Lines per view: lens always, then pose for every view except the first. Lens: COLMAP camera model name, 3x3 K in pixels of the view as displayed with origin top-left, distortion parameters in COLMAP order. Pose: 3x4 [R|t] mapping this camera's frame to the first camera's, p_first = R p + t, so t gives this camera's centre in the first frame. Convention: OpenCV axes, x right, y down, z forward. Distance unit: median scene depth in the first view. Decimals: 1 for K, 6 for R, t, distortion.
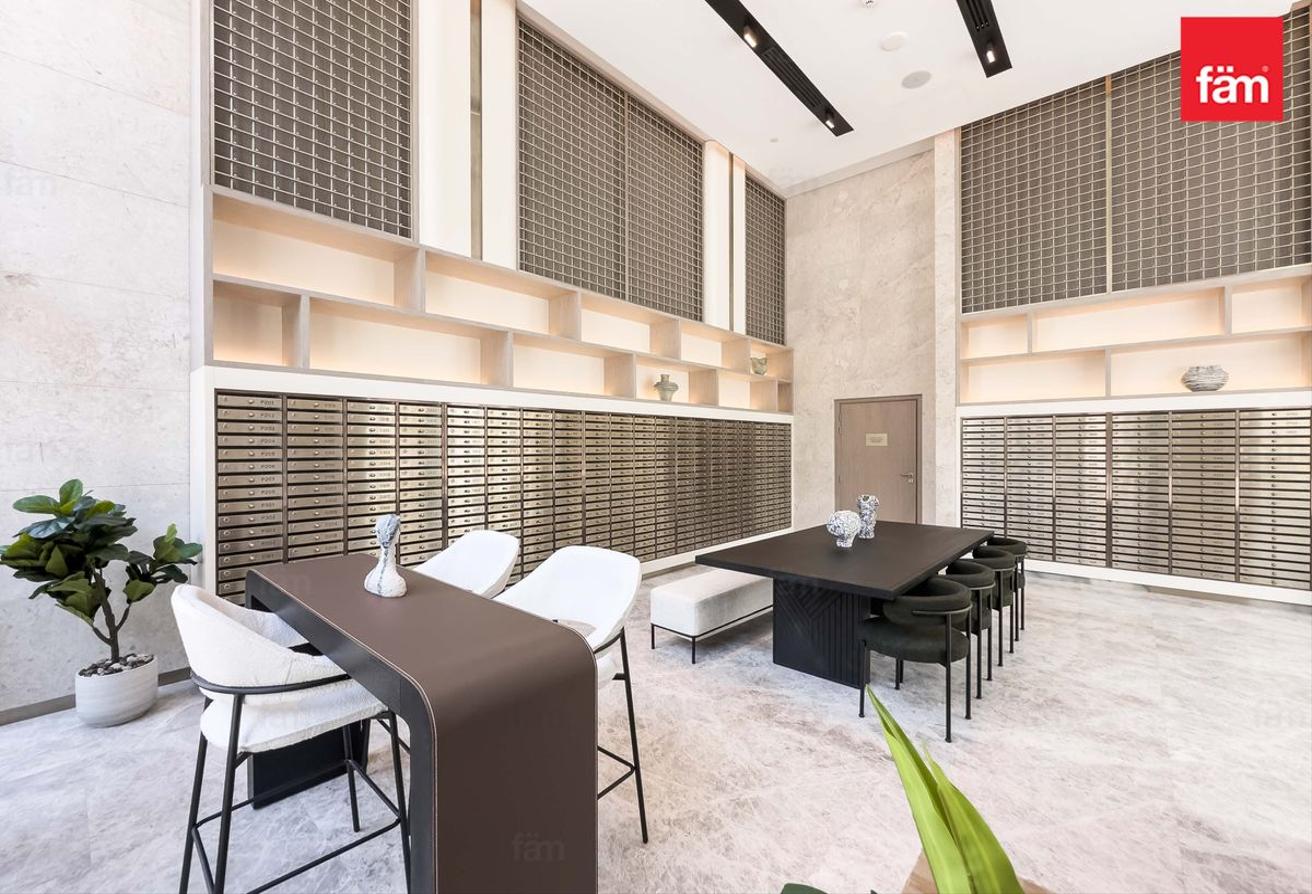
lens RADIAL K [[534.5, 0, 656.0], [0, 534.5, 447.0], [0, 0, 1]] dist [-0.001418, -0.000099]
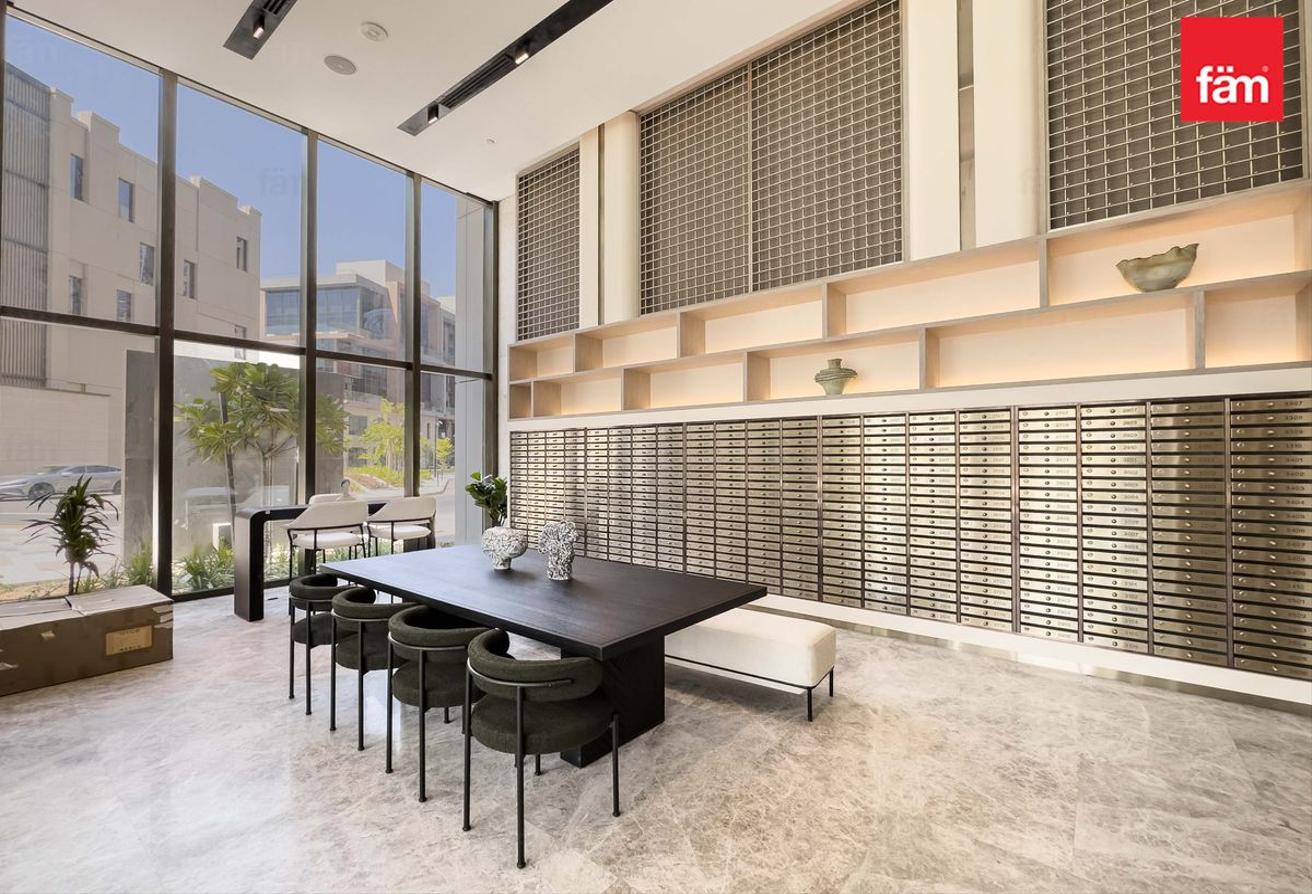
lens RADIAL K [[534.5, 0, 656.0], [0, 534.5, 447.0], [0, 0, 1]] dist [-0.001418, -0.000099]
pose [[0.084833, -0.020010, -0.996194, 0.788030], [-0.000576, 0.999797, -0.020131, 0.002227], [0.996395, 0.002282, 0.084804, 0.738232]]
